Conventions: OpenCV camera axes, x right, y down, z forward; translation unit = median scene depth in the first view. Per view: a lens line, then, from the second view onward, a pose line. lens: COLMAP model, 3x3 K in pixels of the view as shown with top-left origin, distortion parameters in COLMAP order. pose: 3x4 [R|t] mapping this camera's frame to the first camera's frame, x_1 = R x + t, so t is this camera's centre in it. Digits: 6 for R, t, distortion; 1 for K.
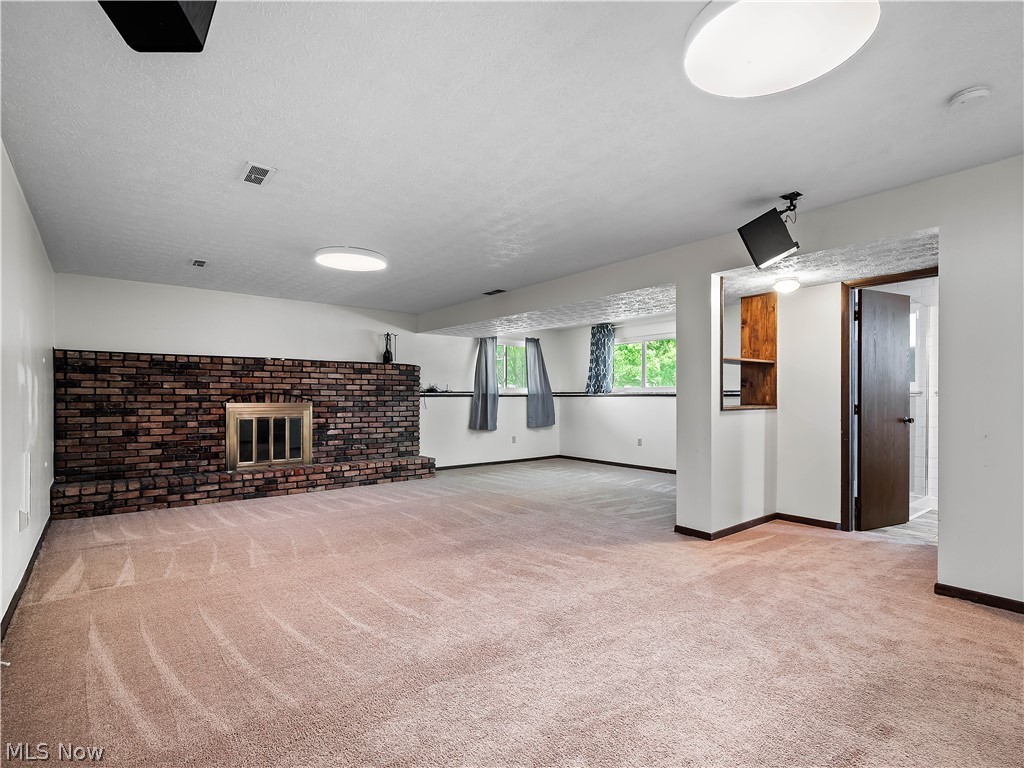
lens RADIAL K [[503.6, 0, 512.2], [0, 503.6, 394.0], [0, 0, 1]] dist [0.001645, -0.000441]
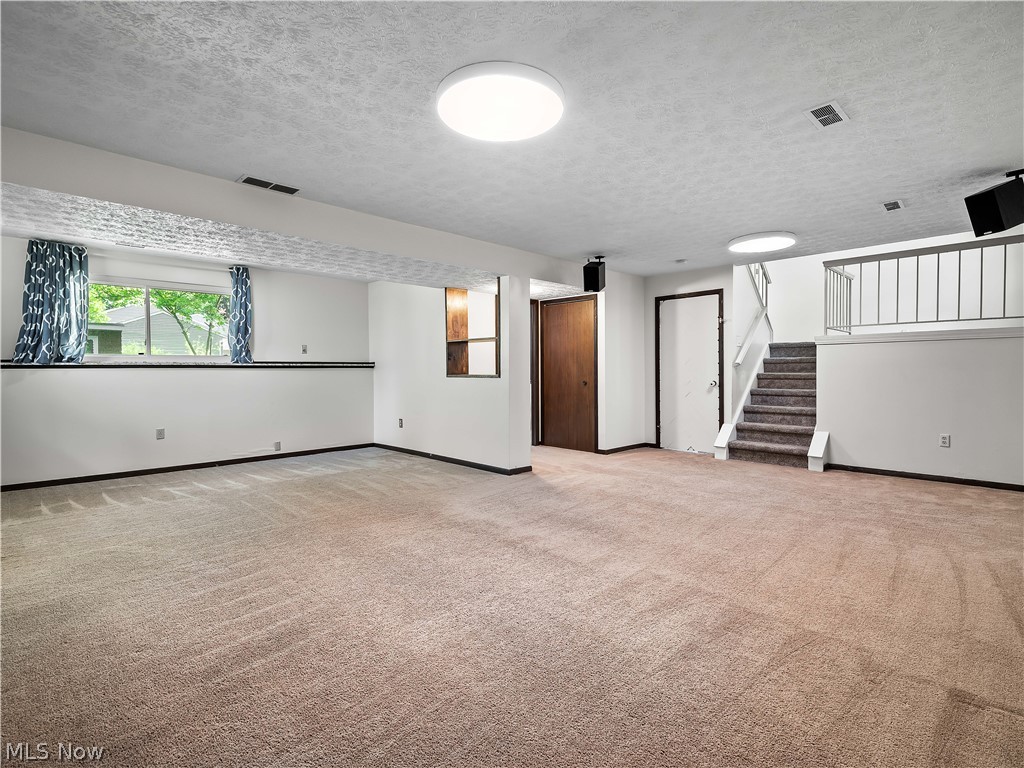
lens RADIAL K [[500.1, 0, 511.7], [0, 500.1, 381.2], [0, 0, 1]] dist [-0.001186, -0.001211]
pose [[-0.108356, -0.024973, 0.993798, -0.465162], [-0.003299, 0.999688, 0.024762, 0.004361], [-0.994107, -0.000596, -0.108404, 0.575067]]
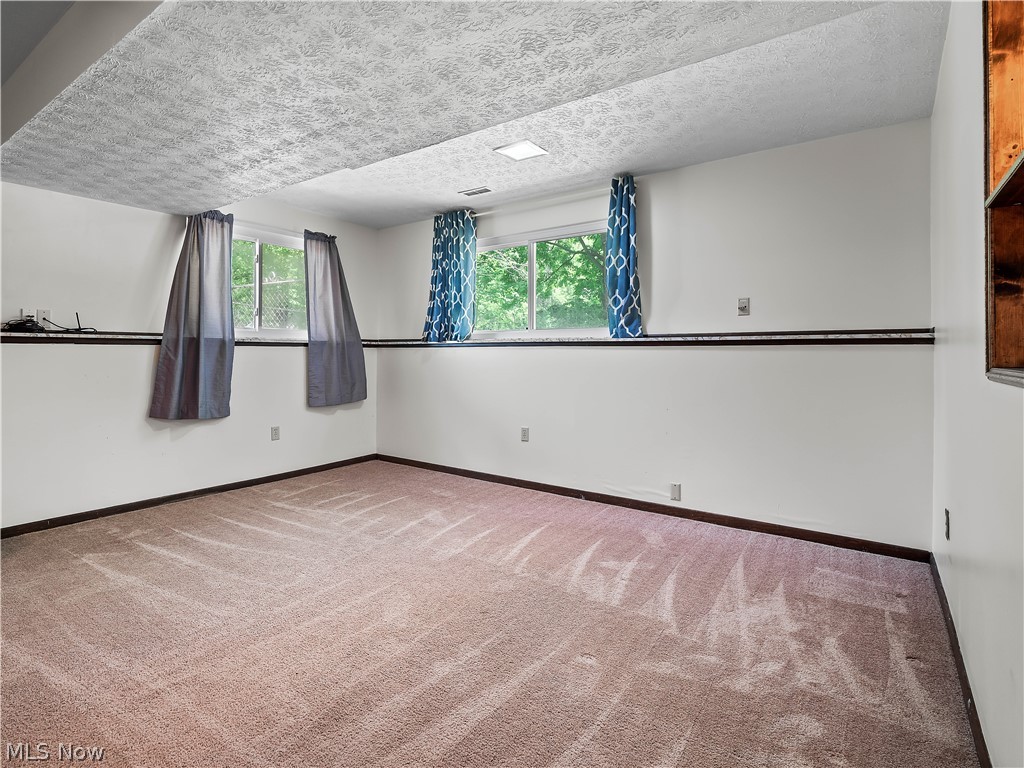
lens RADIAL K [[516.1, 0, 509.0], [0, 516.1, 347.4], [0, 0, 1]] dist [0.000740, -0.000241]
pose [[0.959589, 0.005437, 0.281352, 0.085214], [-0.004188, 0.999979, -0.005041, 0.008748], [-0.281373, 0.003659, 0.959591, 0.481192]]
